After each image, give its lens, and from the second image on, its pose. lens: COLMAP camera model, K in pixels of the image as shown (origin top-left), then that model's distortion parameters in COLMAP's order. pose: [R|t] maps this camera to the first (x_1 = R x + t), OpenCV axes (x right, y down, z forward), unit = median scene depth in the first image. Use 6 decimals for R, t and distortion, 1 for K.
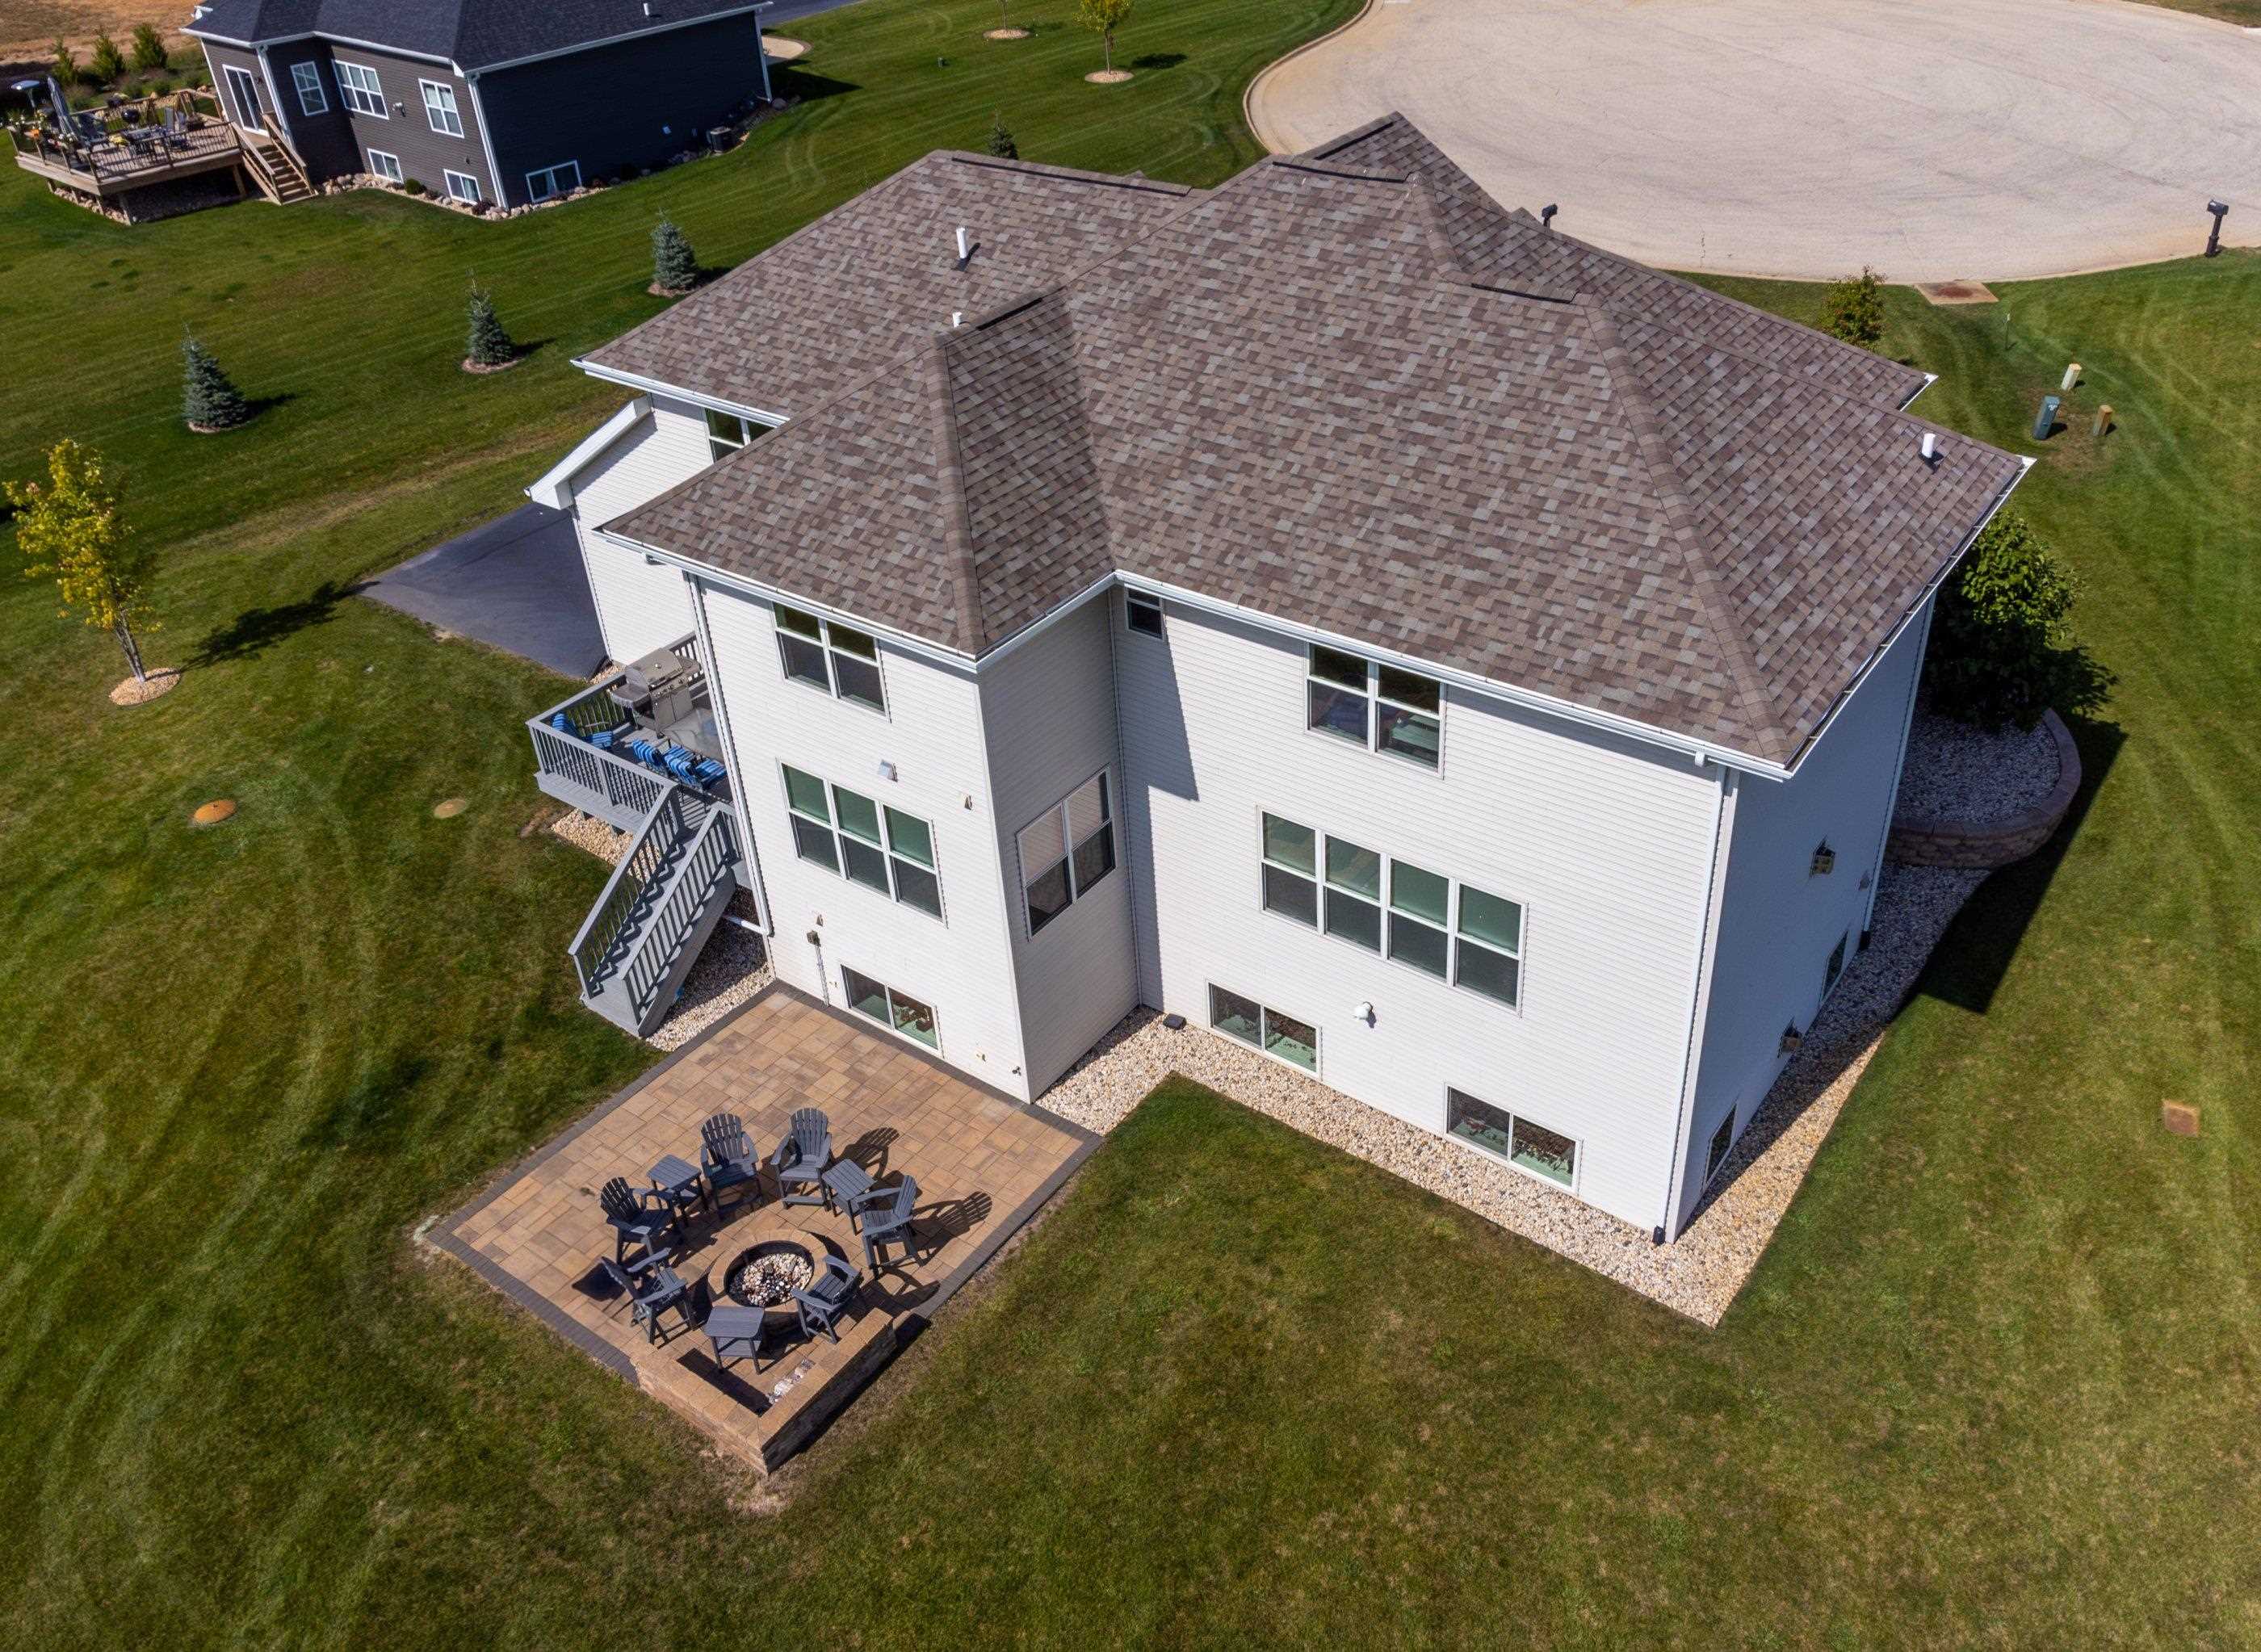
lens RADIAL K [[1888.5, 0, 1130.5], [0, 1888.5, 826.0], [0, 0, 1]] dist [0.125904, -0.370520]
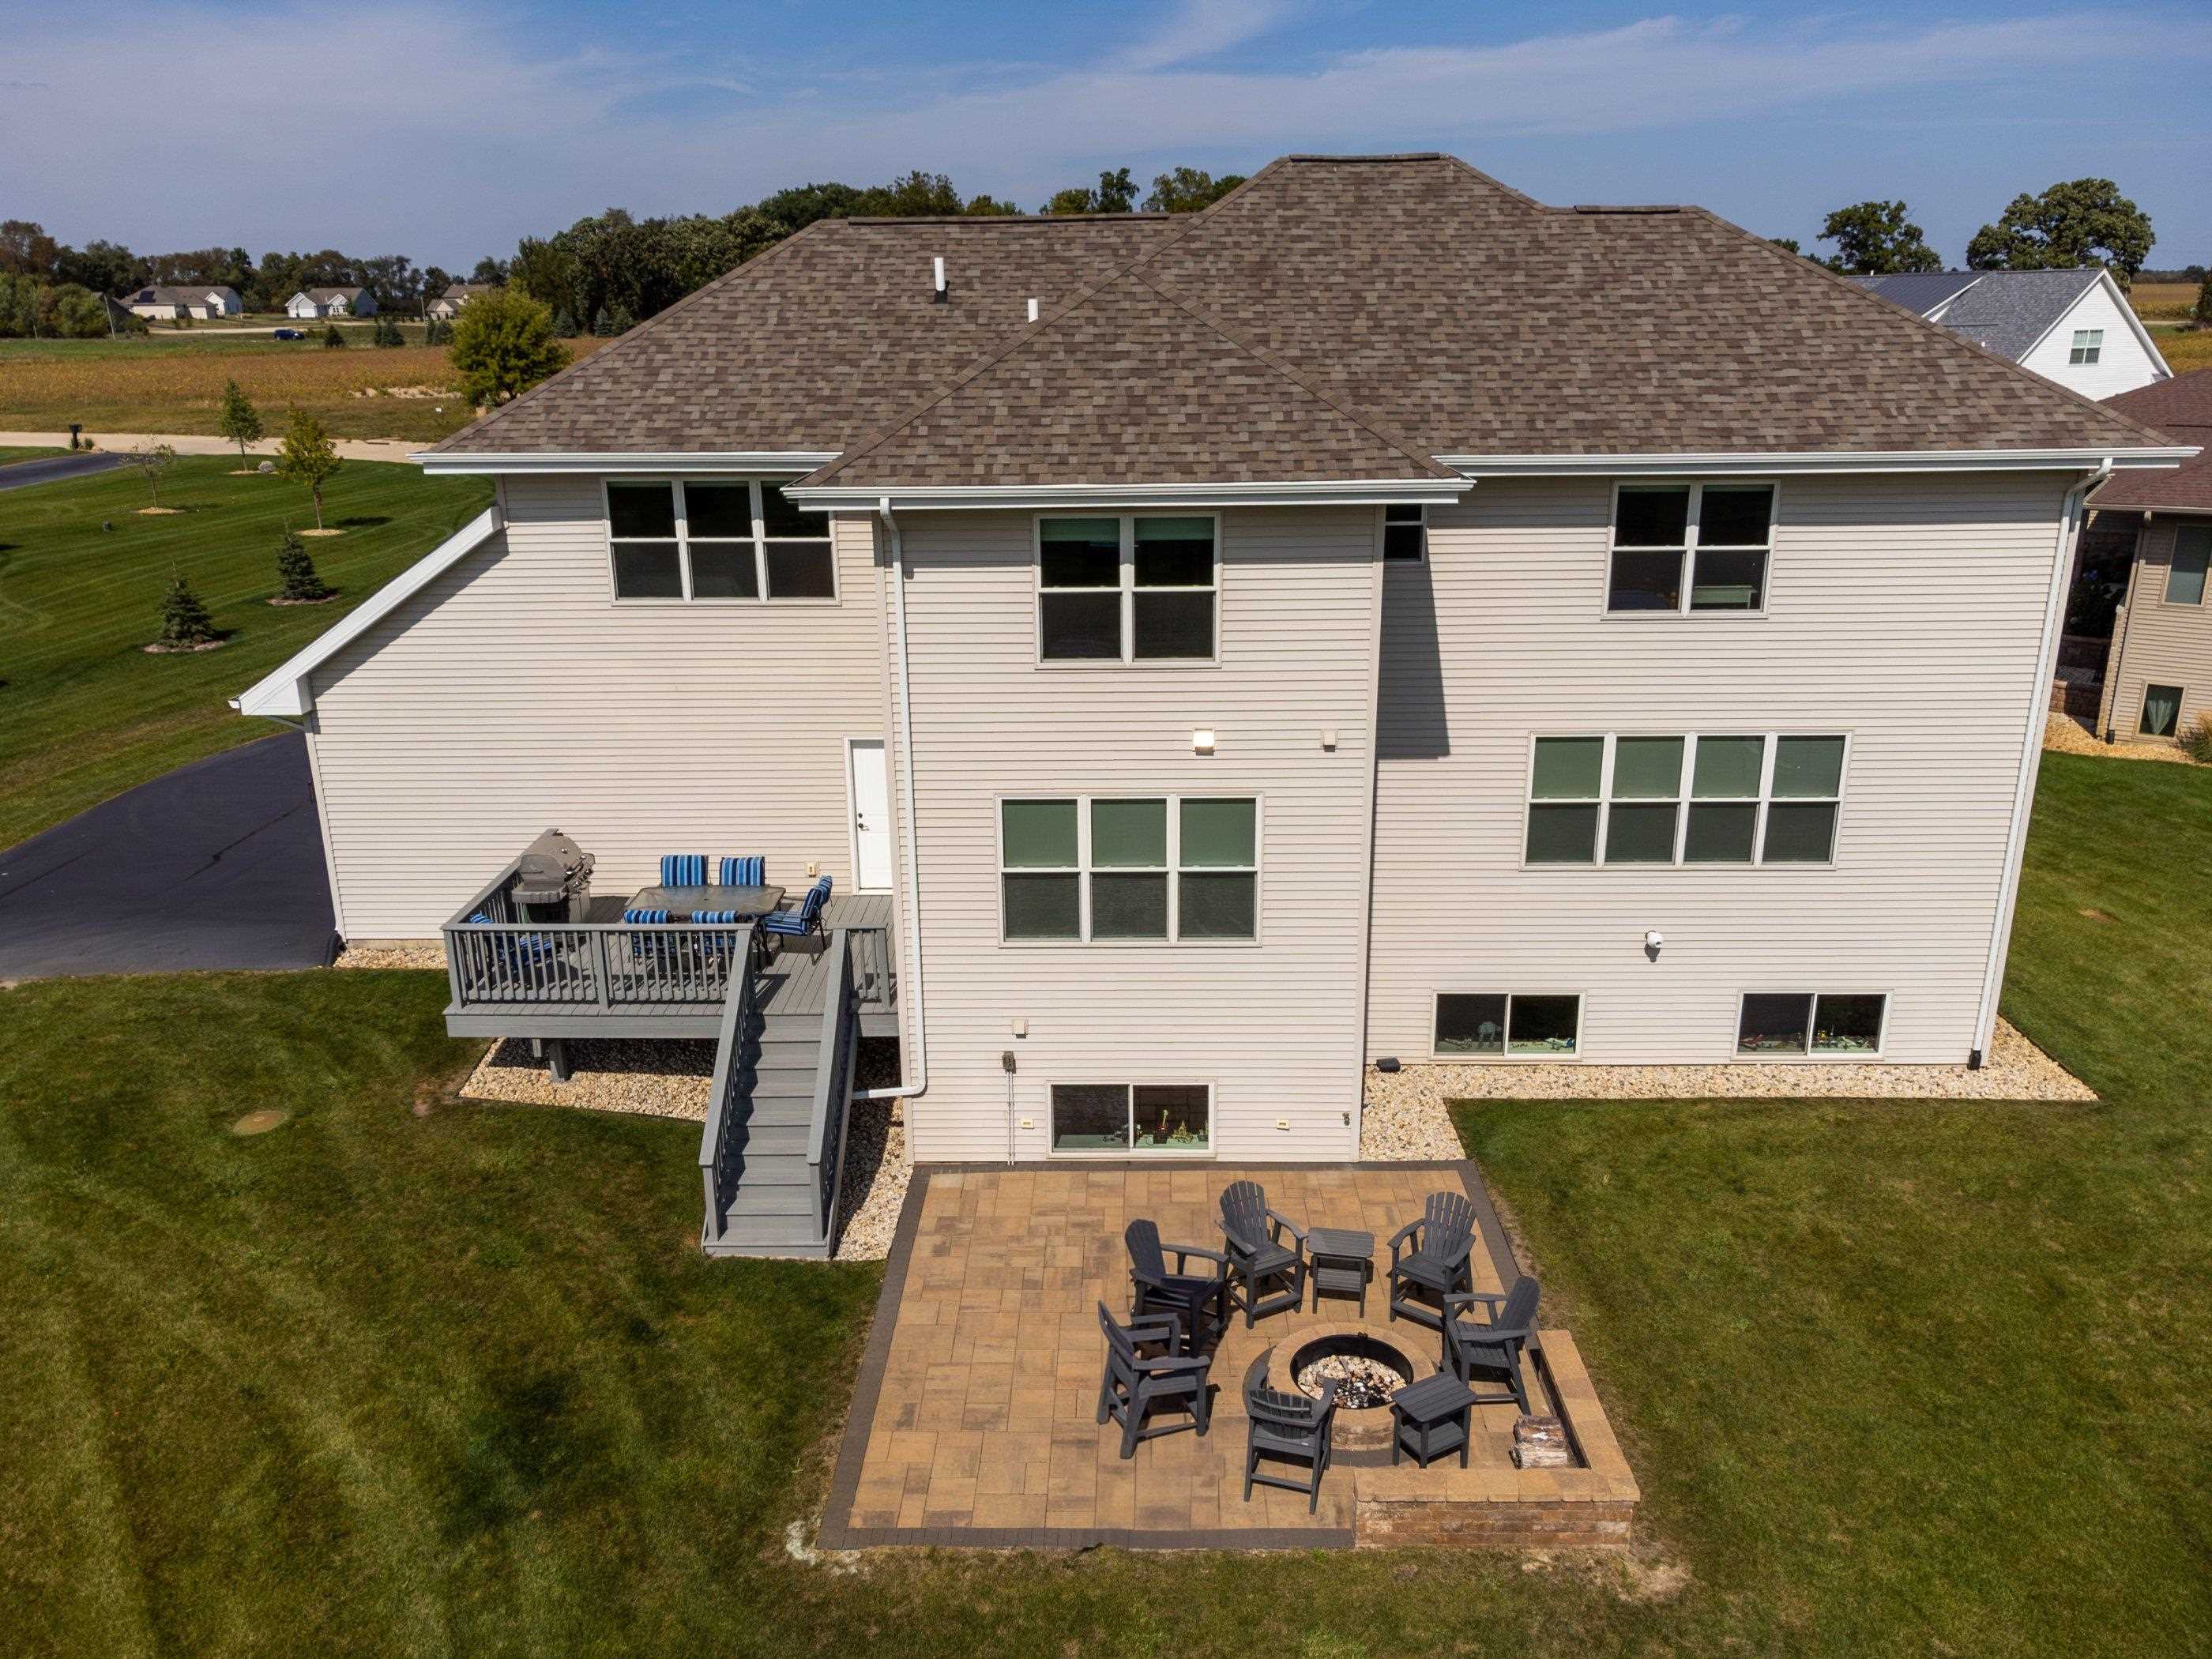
lens RADIAL K [[1733.2, 0, 1107.8], [0, 1733.2, 890.7], [0, 0, 1]] dist [0.001490, 0.041514]
pose [[0.802704, -0.149098, 0.577439, -0.589966], [0.308919, 0.932173, -0.188739, 0.155187], [-0.510133, 0.329883, 0.794318, 0.449388]]
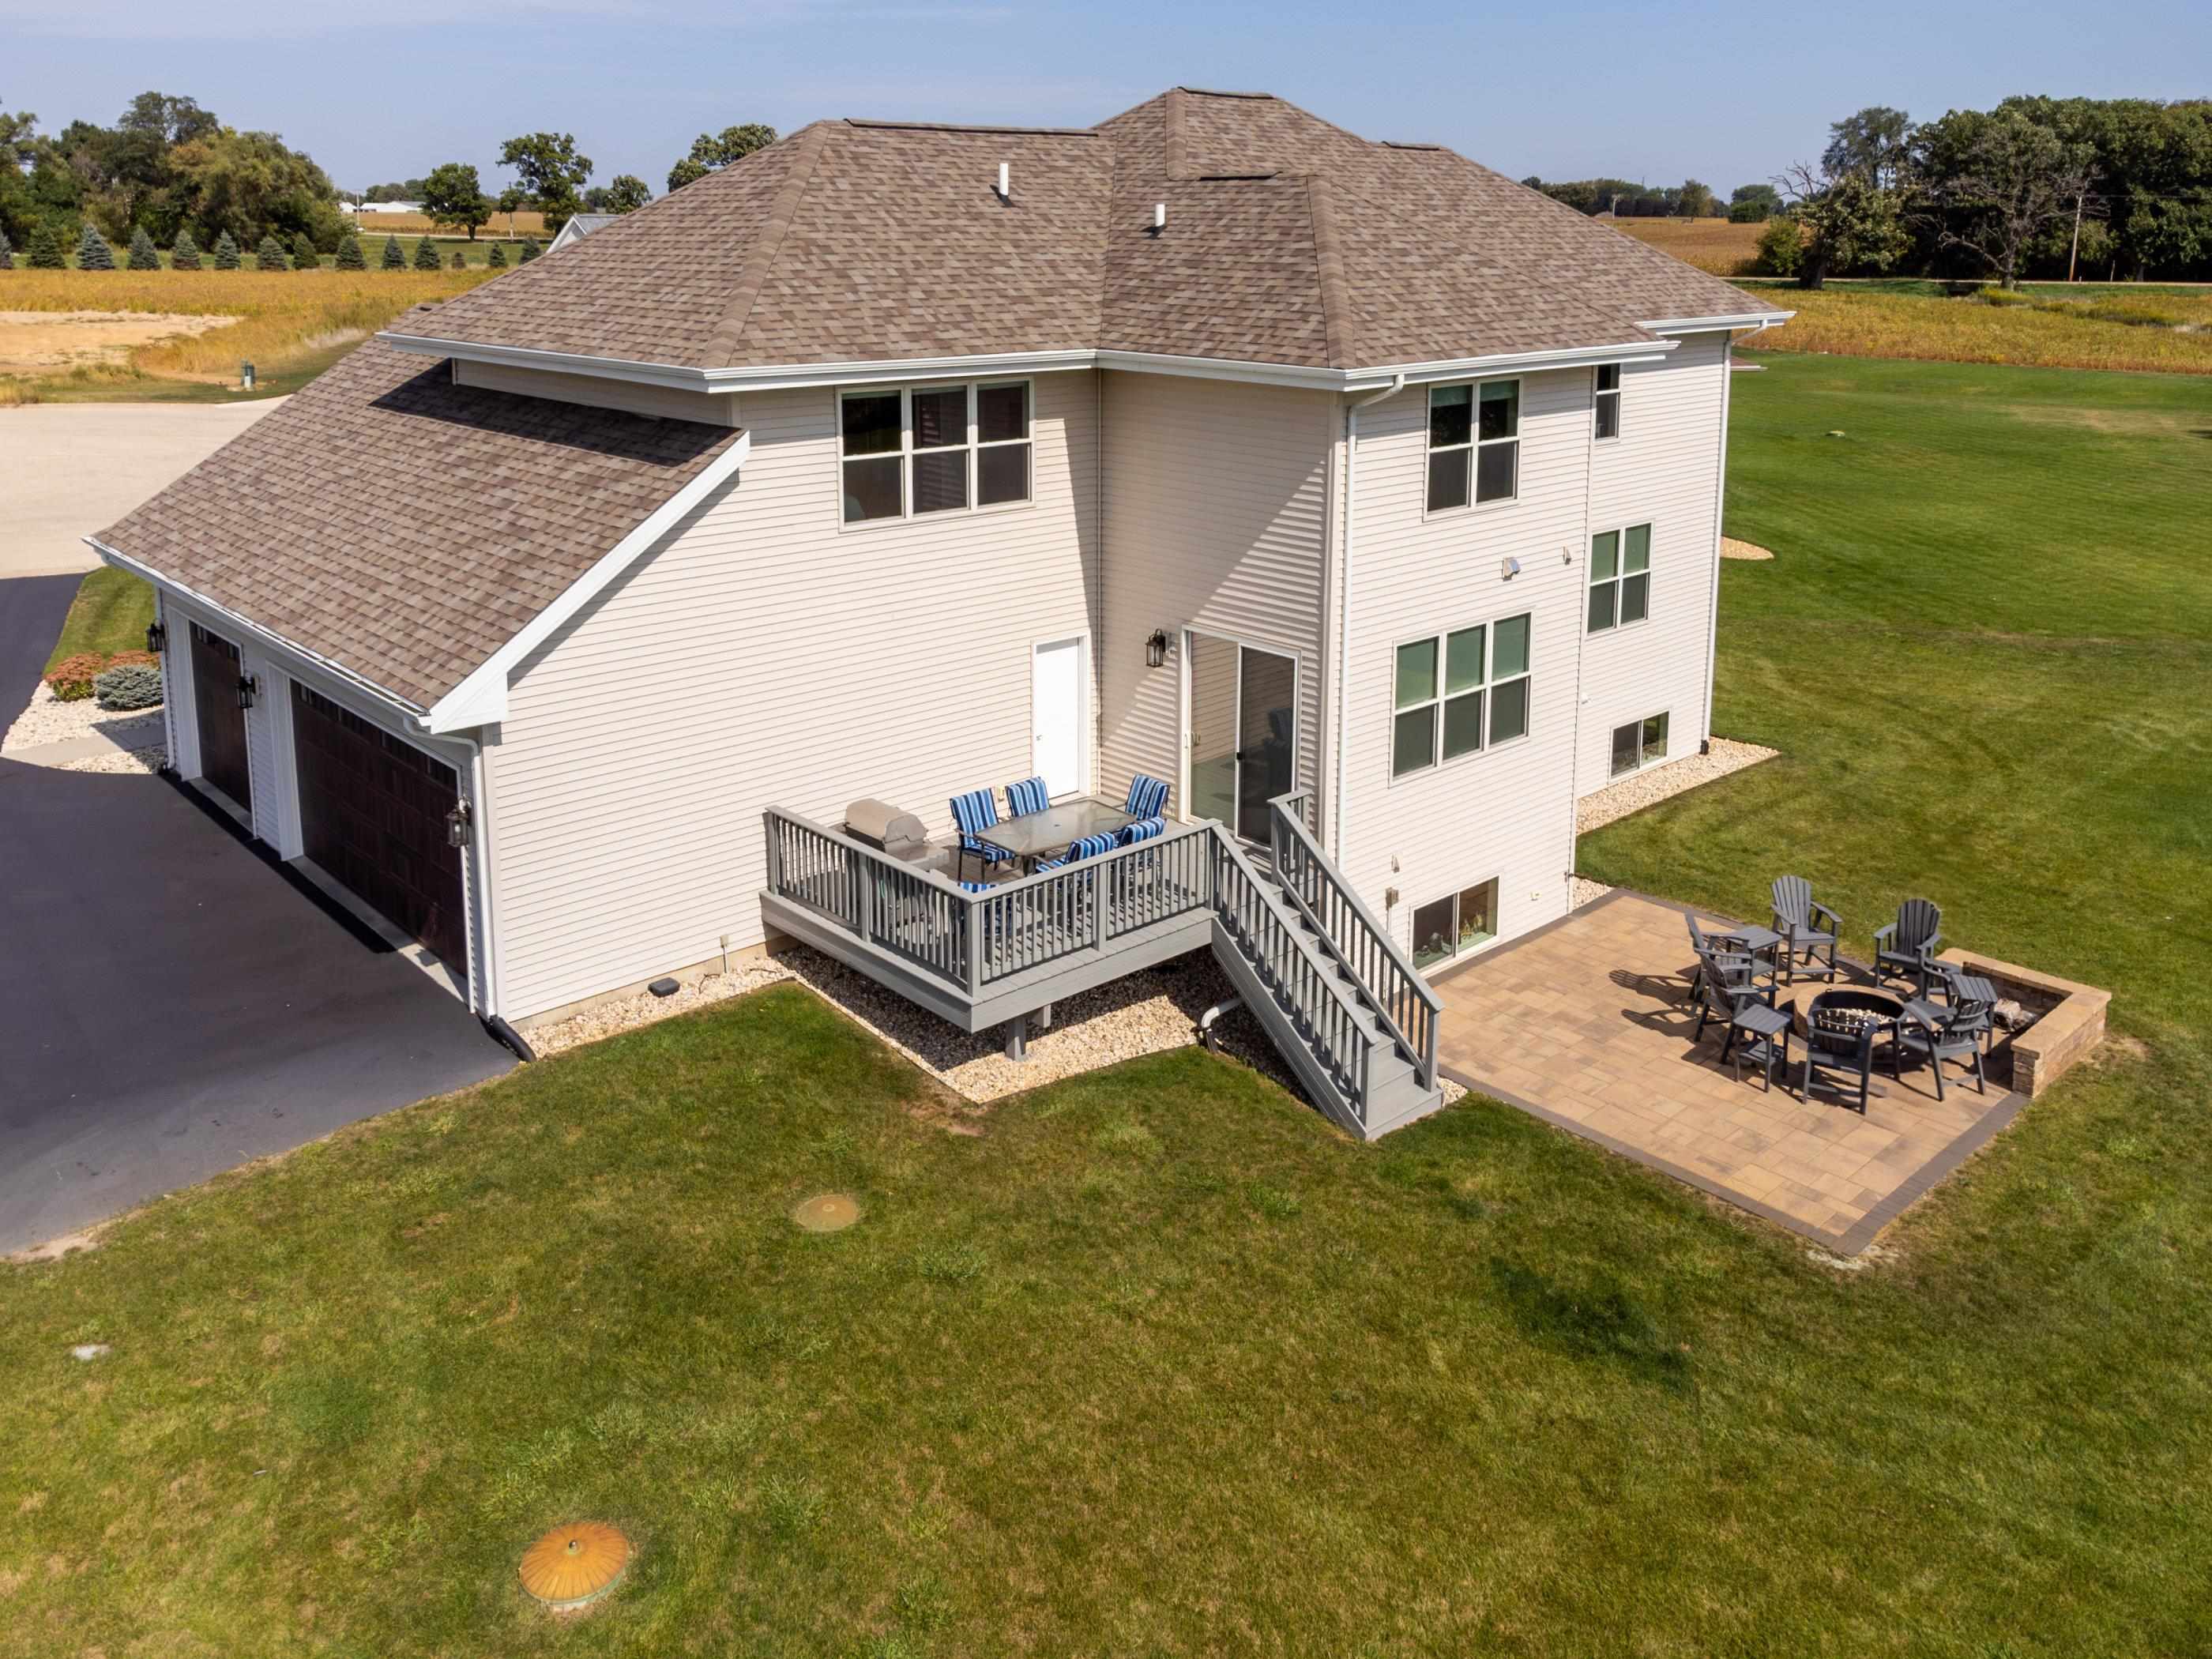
lens RADIAL K [[1837.2, 0, 1153.7], [0, 1837.2, 545.3], [0, 0, 1]] dist [0.004718, 0.005902]
pose [[0.143960, -0.121718, 0.982069, -1.040901], [0.550712, 0.834387, 0.022687, -0.155767], [-0.822187, 0.537572, 0.187150, 0.956829]]
